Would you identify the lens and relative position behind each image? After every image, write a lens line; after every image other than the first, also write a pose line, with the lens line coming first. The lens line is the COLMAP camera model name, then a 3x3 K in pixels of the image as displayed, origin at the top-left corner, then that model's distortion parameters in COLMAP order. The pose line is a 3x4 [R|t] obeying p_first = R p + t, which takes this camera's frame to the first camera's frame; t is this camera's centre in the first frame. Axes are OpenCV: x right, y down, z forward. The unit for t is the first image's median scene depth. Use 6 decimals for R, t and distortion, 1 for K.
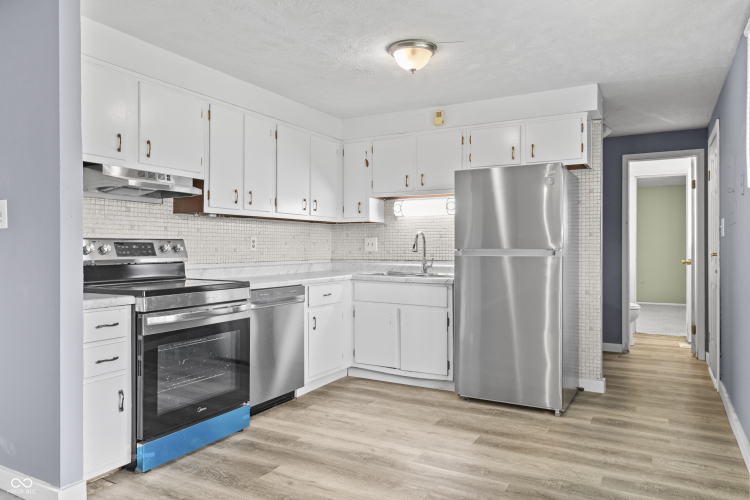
lens RADIAL K [[518.3, 0, 375.0], [0, 518.3, 250.0], [0, 0, 1]] dist [0.002624, 0.000380]
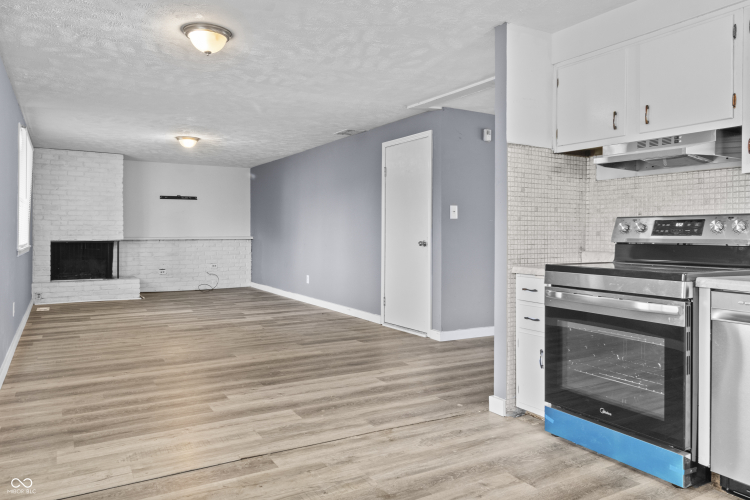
lens RADIAL K [[536.6, 0, 371.6], [0, 536.6, 236.9], [0, 0, 1]] dist [0.004101, 0.000249]
pose [[-0.511411, 0.003984, -0.859327, 0.474993], [-0.009492, 0.999902, 0.010285, 0.008068], [0.859284, 0.013417, -0.511323, 0.842661]]
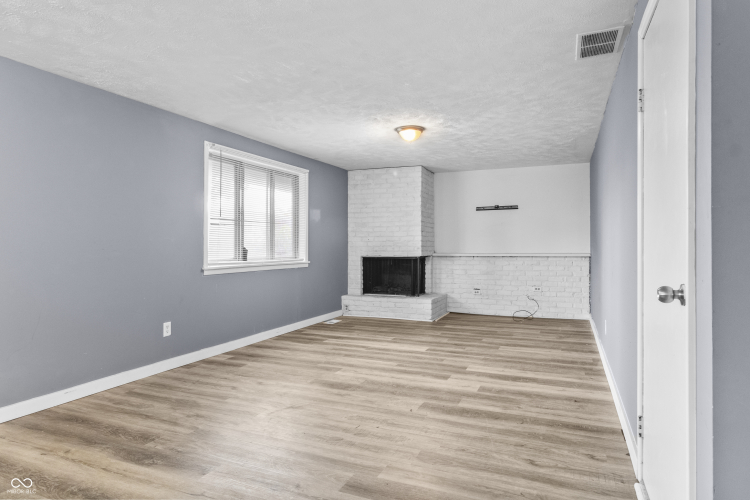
lens RADIAL K [[450.9, 0, 374.7], [0, 450.9, 244.2], [0, 0, 1]] dist [0.001556, -0.000087]
pose [[-0.994911, 0.000451, -0.100752, -0.564447], [-0.000005, 0.999990, 0.004527, -0.001830], [0.100753, 0.004505, -0.994901, 0.553990]]
